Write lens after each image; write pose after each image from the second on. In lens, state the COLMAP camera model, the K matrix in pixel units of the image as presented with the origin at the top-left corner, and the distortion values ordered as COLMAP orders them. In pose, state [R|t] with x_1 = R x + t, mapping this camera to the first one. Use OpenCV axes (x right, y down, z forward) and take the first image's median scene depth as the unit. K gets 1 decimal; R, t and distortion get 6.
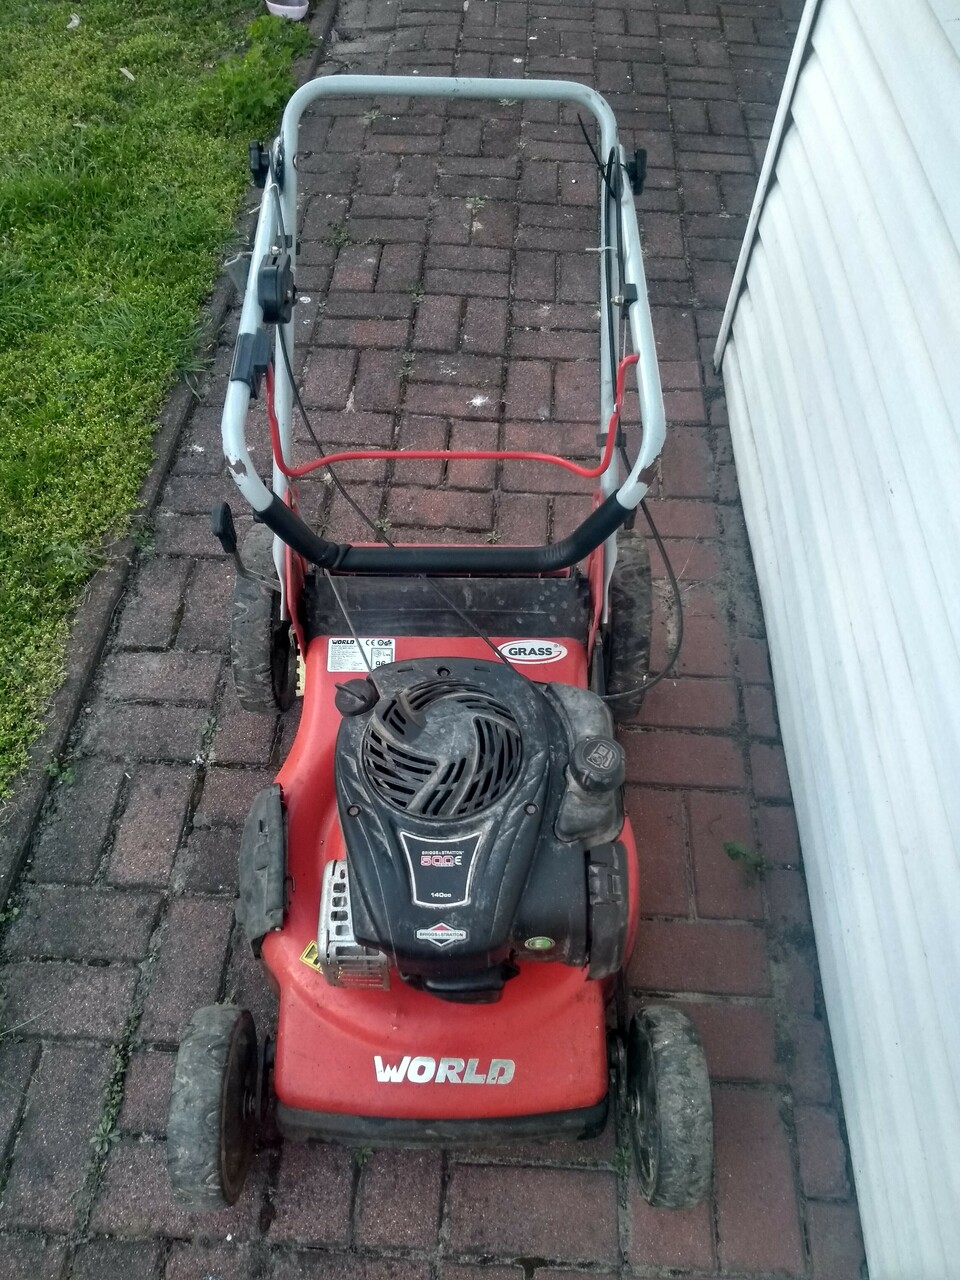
lens RADIAL K [[1015.4, 0, 476.6], [0, 1015.4, 614.8], [0, 0, 1]] dist [0.029075, -0.069141]
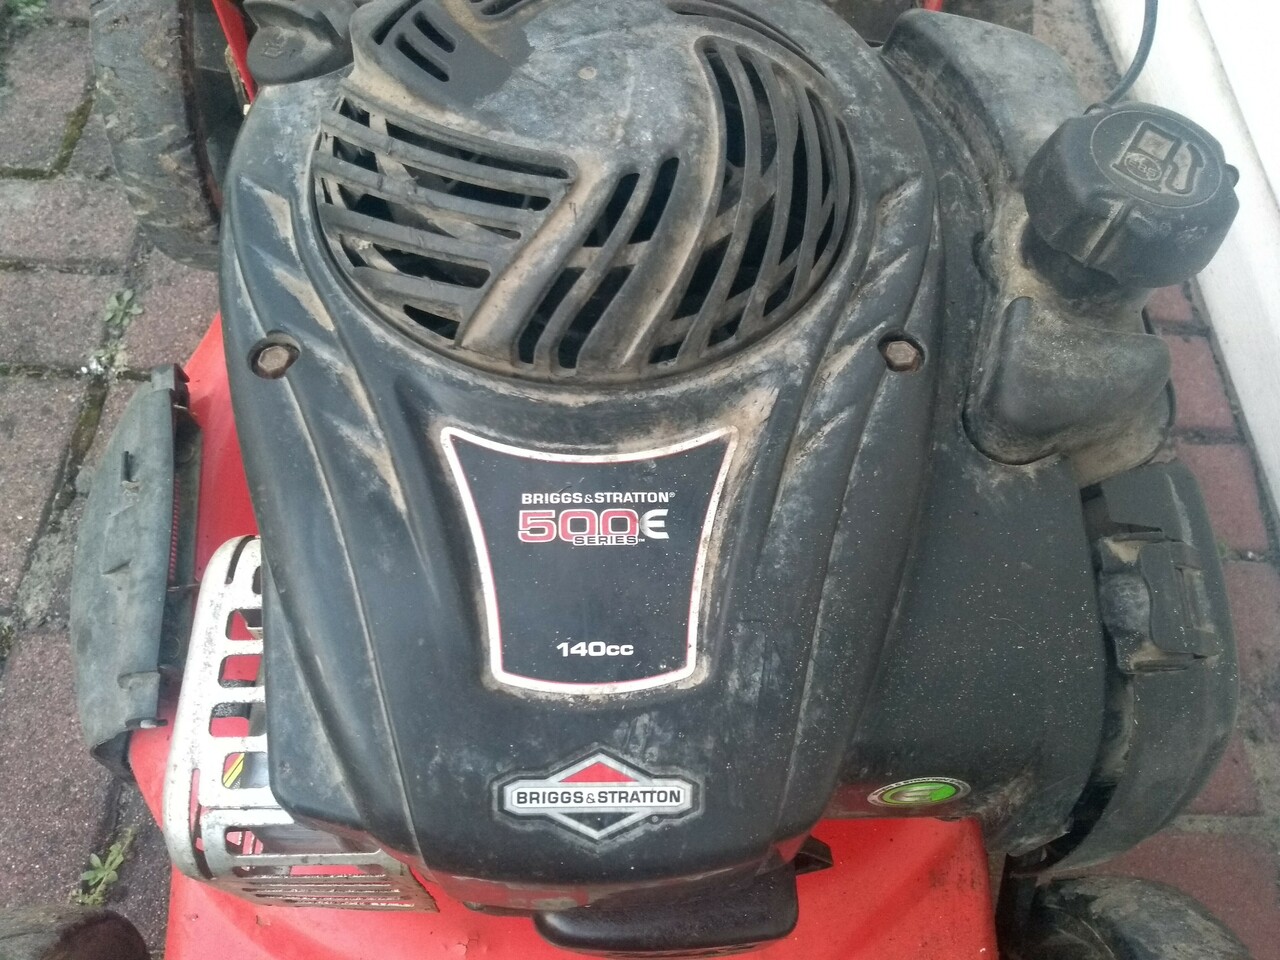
lens RADIAL K [[1015.4, 0, 635.0], [0, 1015.4, 487.7], [0, 0, 1]] dist [0.029075, -0.069141]
pose [[0.999322, -0.009612, 0.035544, -0.031648], [0.003879, 0.987435, 0.157976, 0.181227], [-0.036616, -0.157731, 0.986803, 0.704378]]
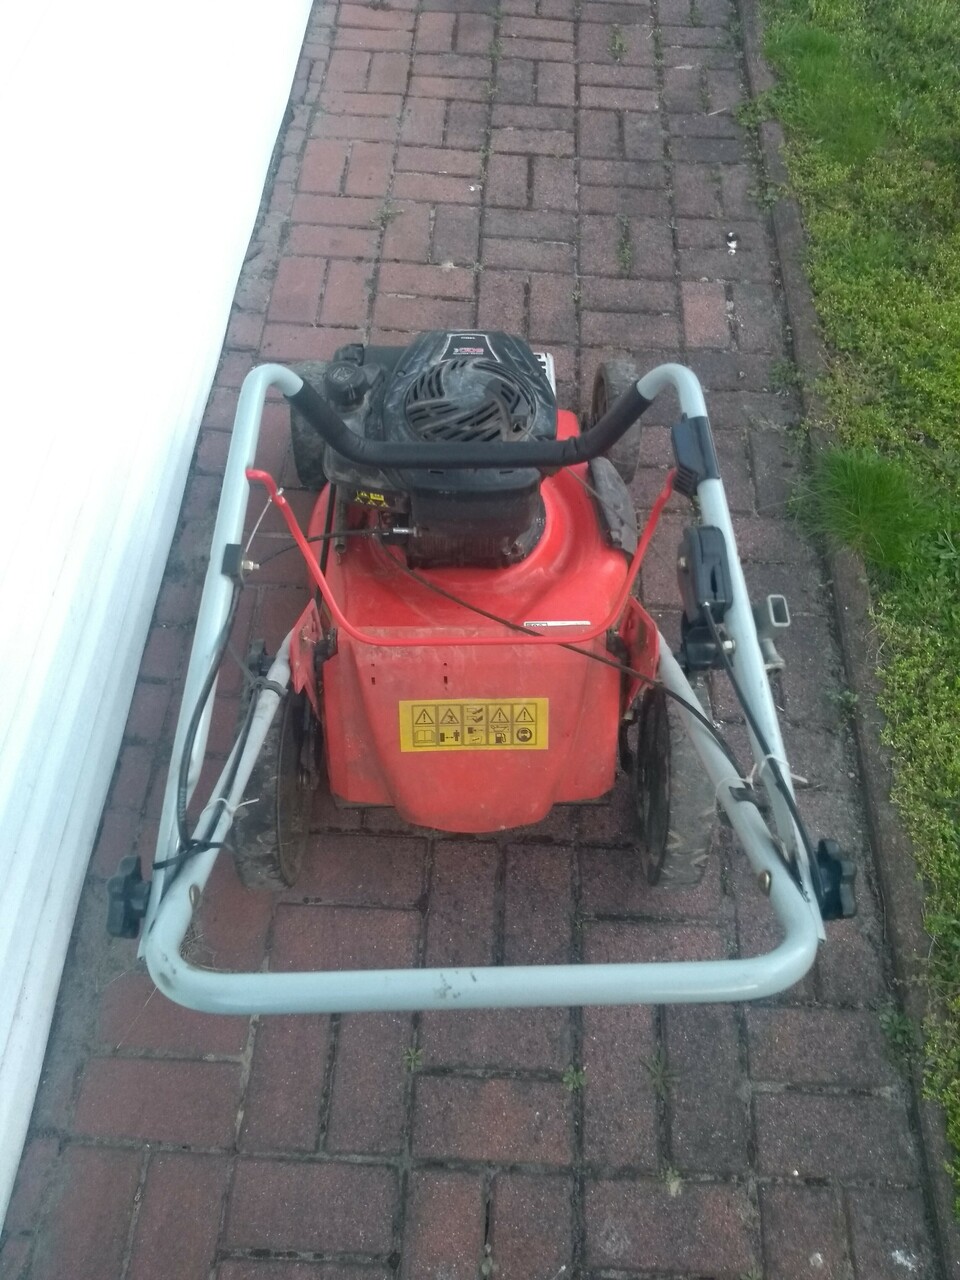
lens RADIAL K [[1015.4, 0, 477.8], [0, 1015.4, 641.2], [0, 0, 1]] dist [0.029075, -0.069141]
pose [[-0.999418, -0.006715, -0.033456, -0.003822], [-0.029609, -0.316680, 0.948070, -1.148817], [-0.016961, 0.948509, 0.316297, 0.899093]]
